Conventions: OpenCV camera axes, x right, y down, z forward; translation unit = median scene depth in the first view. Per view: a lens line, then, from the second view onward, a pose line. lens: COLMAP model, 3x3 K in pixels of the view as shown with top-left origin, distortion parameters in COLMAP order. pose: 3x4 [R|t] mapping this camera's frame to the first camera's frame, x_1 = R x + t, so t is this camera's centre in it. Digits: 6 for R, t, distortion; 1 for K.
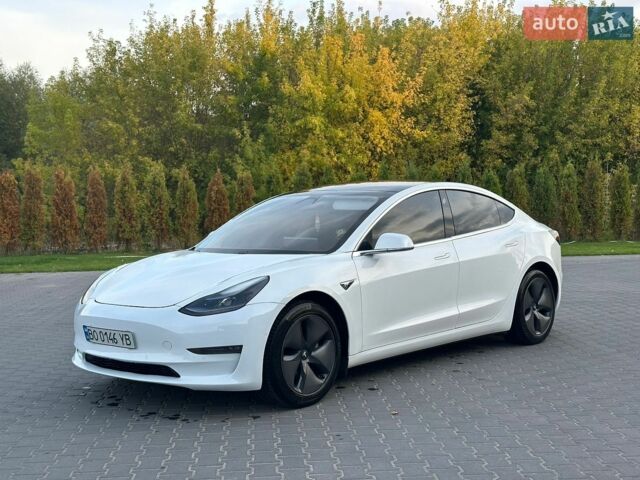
lens RADIAL K [[882.7, 0, 326.4], [0, 882.7, 240.7], [0, 0, 1]] dist [0.131583, -0.026668]
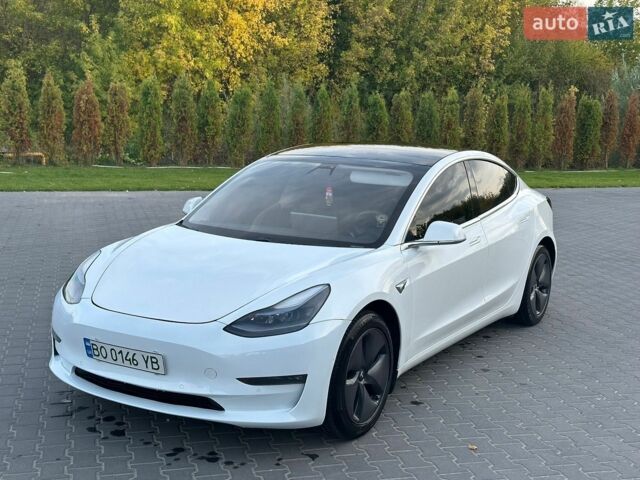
lens RADIAL K [[876.9, 0, 323.8], [0, 876.9, 240.5], [0, 0, 1]] dist [0.193463, -0.410944]
pose [[0.981314, 0.018115, 0.191561, -0.030148], [-0.039479, 0.993334, 0.108304, -0.011749], [-0.188322, -0.113843, 0.975487, 0.028226]]
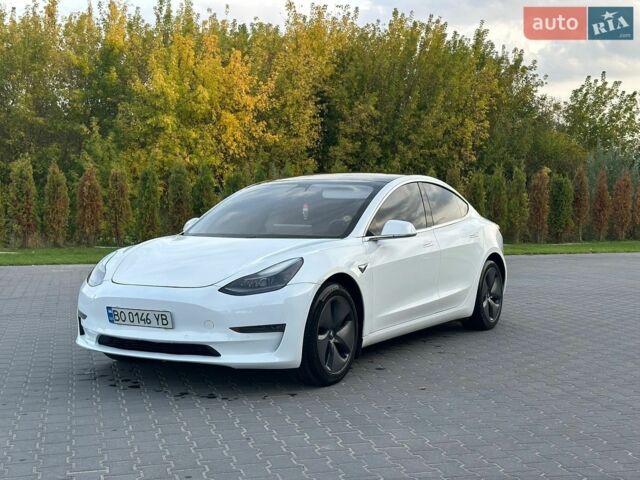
lens RADIAL K [[876.9, 0, 323.8], [0, 876.9, 240.5], [0, 0, 1]] dist [0.193463, -0.410944]
pose [[0.980687, 0.013787, 0.195095, -0.031992], [-0.012634, 0.999895, -0.007155, 0.003593], [-0.195173, 0.004552, 0.980758, -0.000967]]
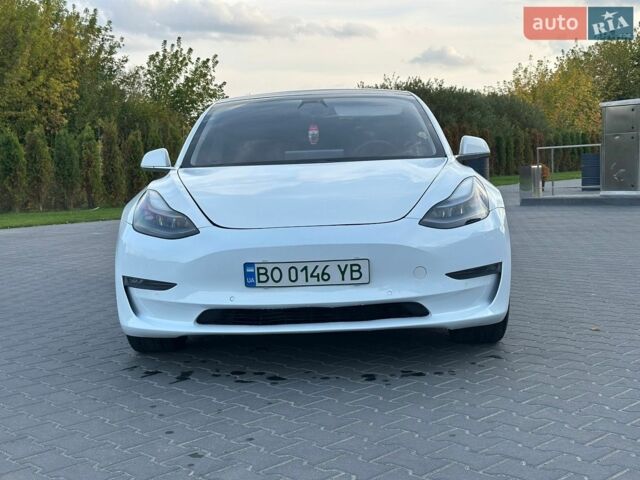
lens RADIAL K [[873.9, 0, 322.8], [0, 873.9, 234.4], [0, 0, 1]] dist [0.194694, -0.404618]
pose [[0.757384, -0.057873, 0.650400, -0.089530], [0.051530, 0.998256, 0.028819, 0.008159], [-0.650933, 0.011688, 0.759045, 0.066677]]
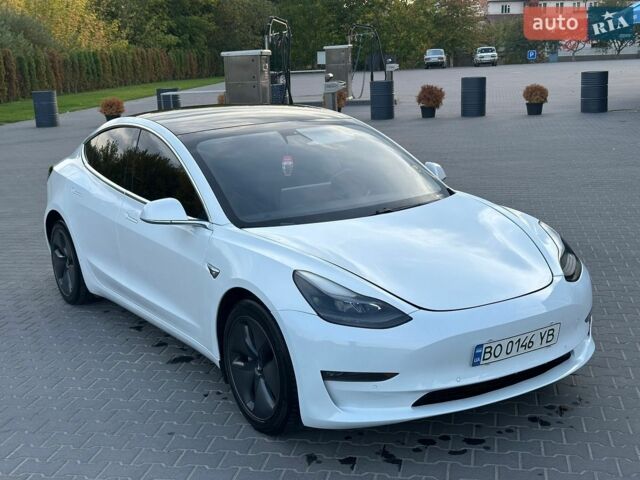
lens RADIAL K [[876.9, 0, 323.8], [0, 876.9, 240.5], [0, 0, 1]] dist [0.193463, -0.410944]
pose [[0.259079, -0.195235, 0.945918, -0.128429], [0.080417, 0.980317, 0.180309, -0.015843], [-0.962503, 0.029354, 0.269680, 0.129243]]
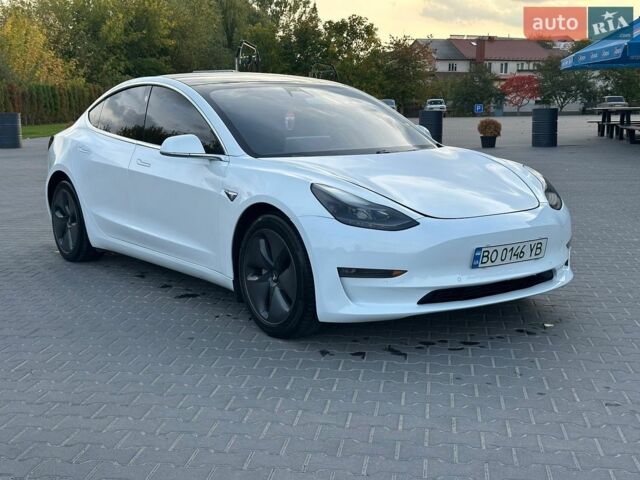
lens RADIAL K [[874.2, 0, 320.0], [0, 874.2, 240.0], [0, 0, 1]] dist [0.191867, -0.400291]
pose [[0.209023, -0.134539, 0.968612, -0.142536], [0.051878, 0.990622, 0.126401, -0.001862], [-0.976534, 0.023829, 0.214042, 0.135003]]
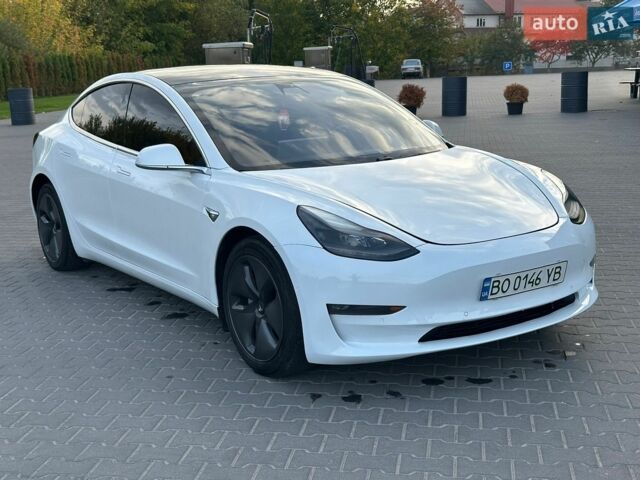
lens RADIAL K [[879.3, 0, 321.9], [0, 879.3, 247.8], [0, 0, 1]] dist [0.189440, -0.390287]
pose [[0.234849, -0.187840, 0.953710, -0.129151], [0.073455, 0.981775, 0.175280, -0.007318], [-0.969253, 0.028890, 0.244366, 0.133071]]
